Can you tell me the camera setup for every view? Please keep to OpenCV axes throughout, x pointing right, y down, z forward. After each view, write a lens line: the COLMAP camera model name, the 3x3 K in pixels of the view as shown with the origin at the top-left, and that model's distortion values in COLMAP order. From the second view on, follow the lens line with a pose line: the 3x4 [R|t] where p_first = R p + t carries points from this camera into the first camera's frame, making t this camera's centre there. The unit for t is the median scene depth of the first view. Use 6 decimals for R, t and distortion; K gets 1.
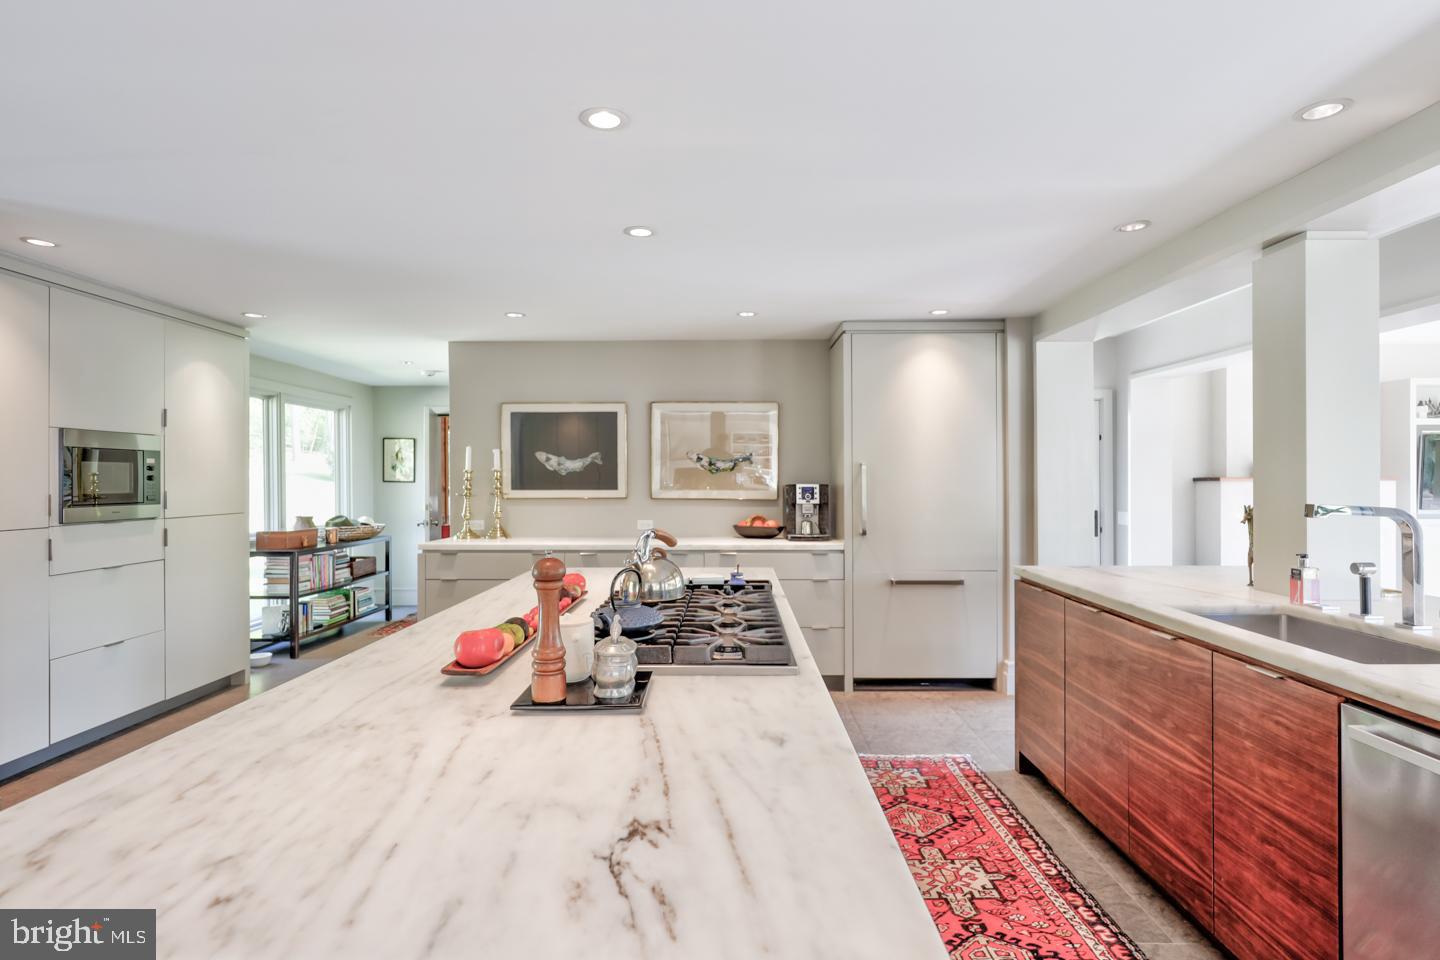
lens RADIAL K [[722.9, 0, 718.7], [0, 722.9, 472.7], [0, 0, 1]] dist [0.000070, -0.000127]
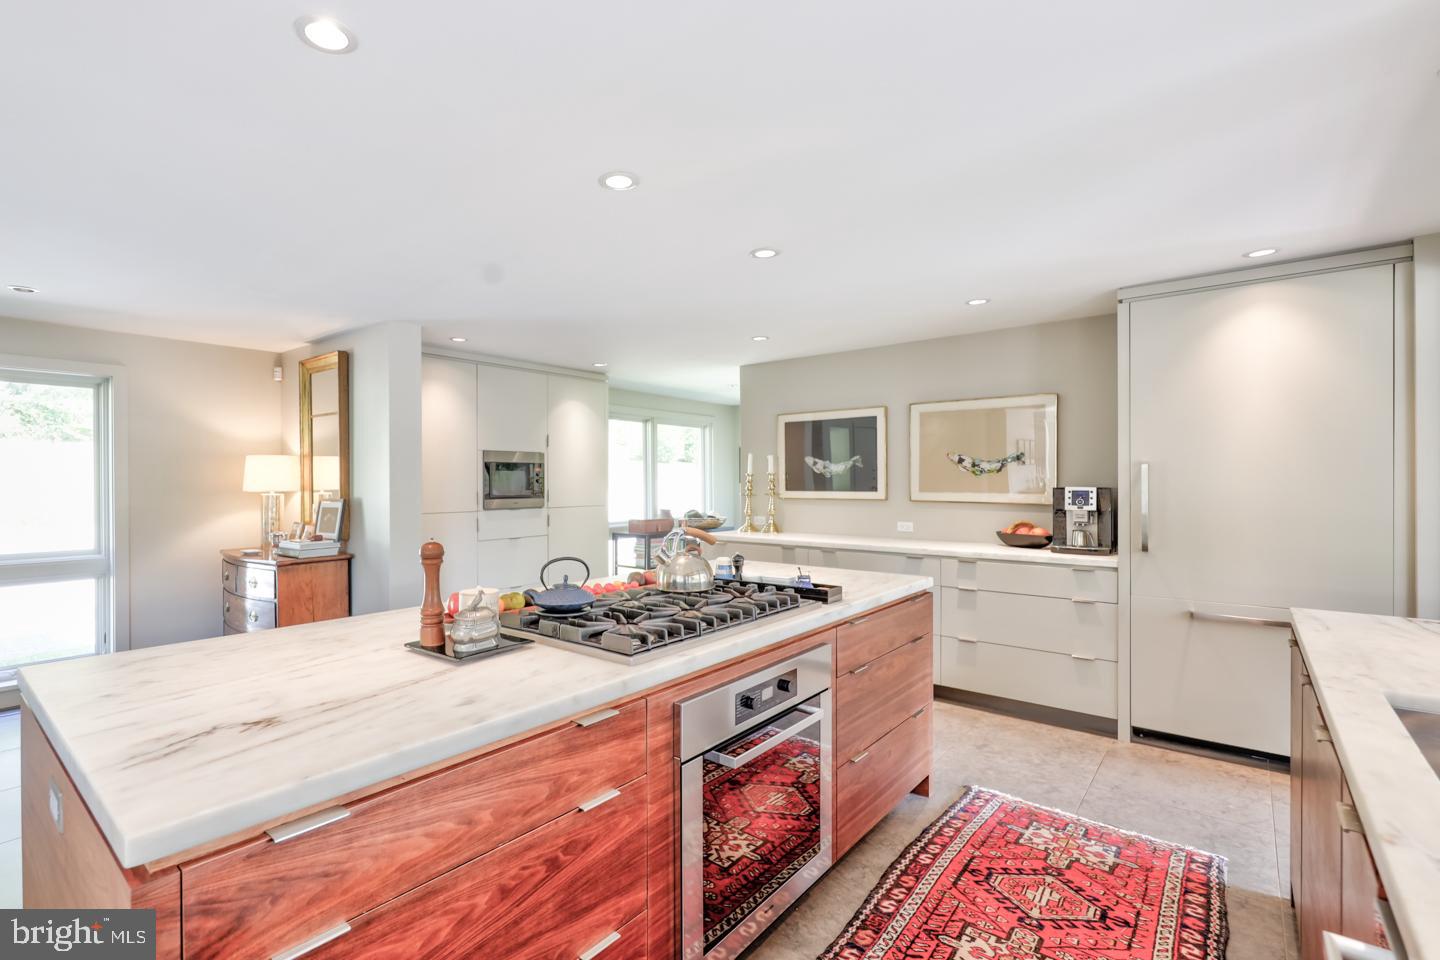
lens RADIAL K [[670.1, 0, 684.0], [0, 670.1, 478.5], [0, 0, 1]] dist [0.001806, -0.000847]
pose [[0.763428, -0.002757, -0.645887, 0.279277], [0.007989, 0.999955, 0.005174, -0.002364], [0.645844, -0.009110, 0.763415, 0.096888]]
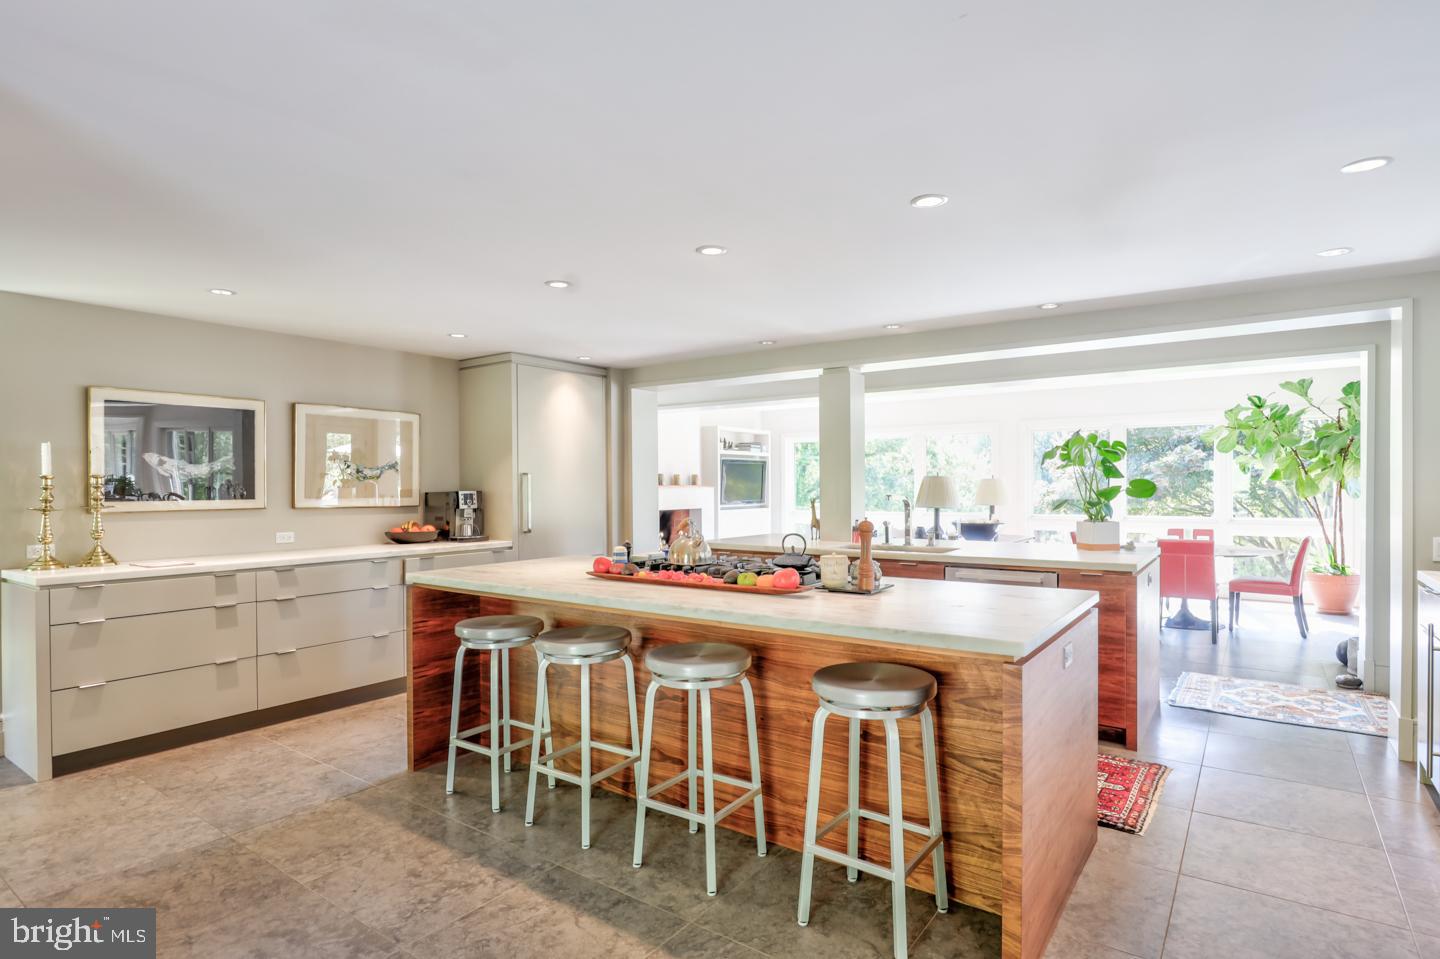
lens RADIAL K [[754.8, 0, 722.3], [0, 754.8, 481.7], [0, 0, 1]] dist [0.004814, -0.001163]
pose [[0.567041, 0.002705, 0.823685, -0.599303], [-0.001035, 0.999996, -0.002572, 0.004349], [-0.823689, 0.000606, 0.567042, 0.016740]]
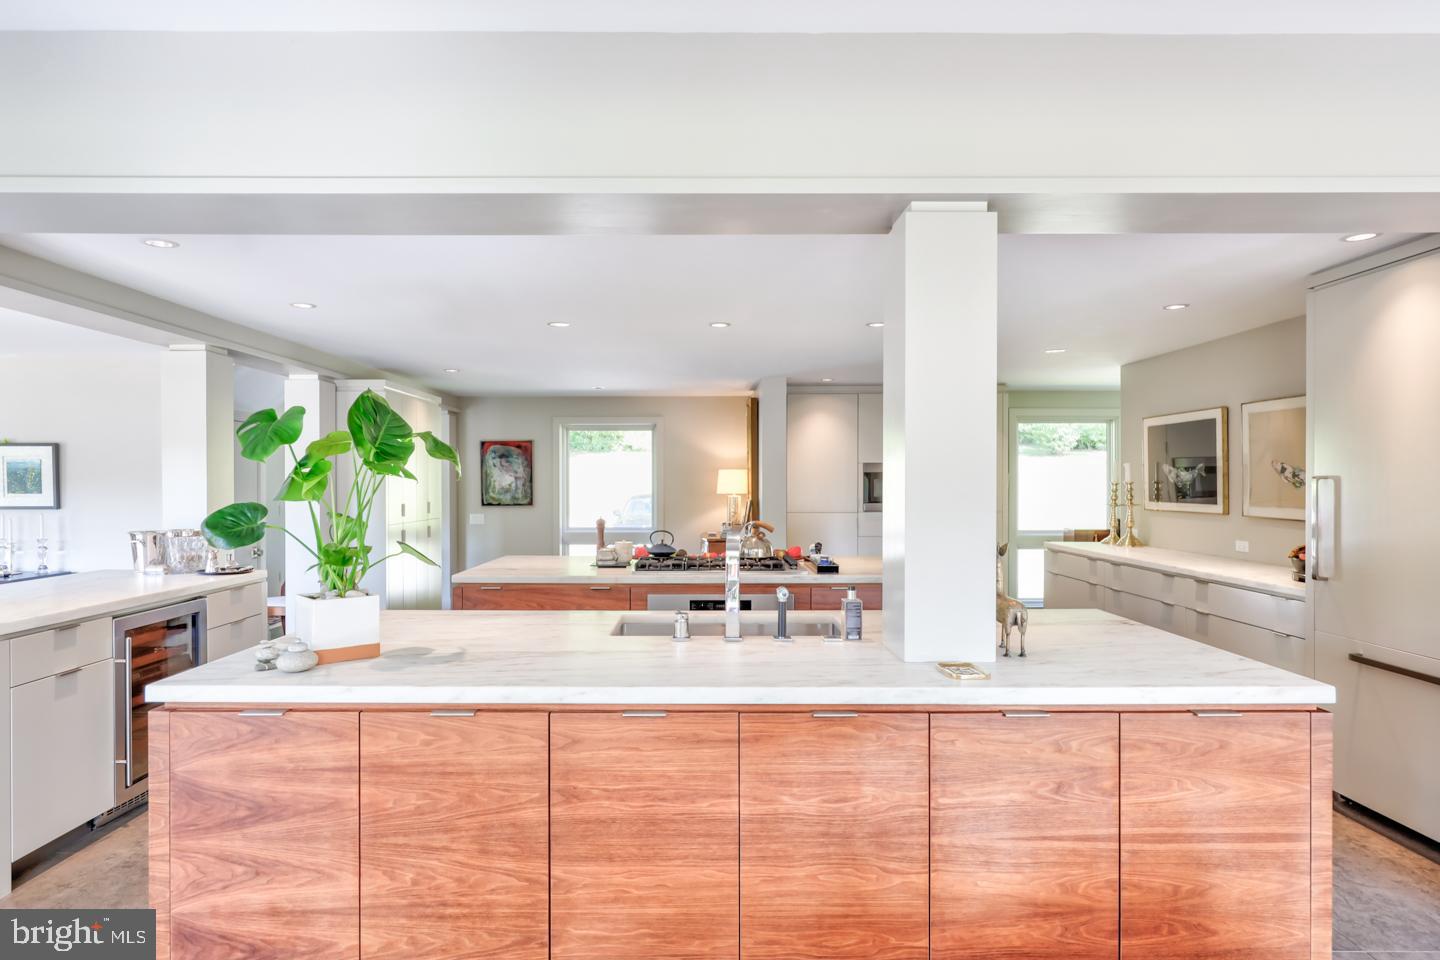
lens RADIAL K [[790.5, 0, 716.7], [0, 790.5, 489.3], [0, 0, 1]] dist [-0.005991, -0.000158]
pose [[0.028044, 0.011667, -0.999539, 0.865238], [0.009654, 0.999882, 0.011942, -0.013849], [0.999560, -0.009985, 0.027928, 0.365172]]
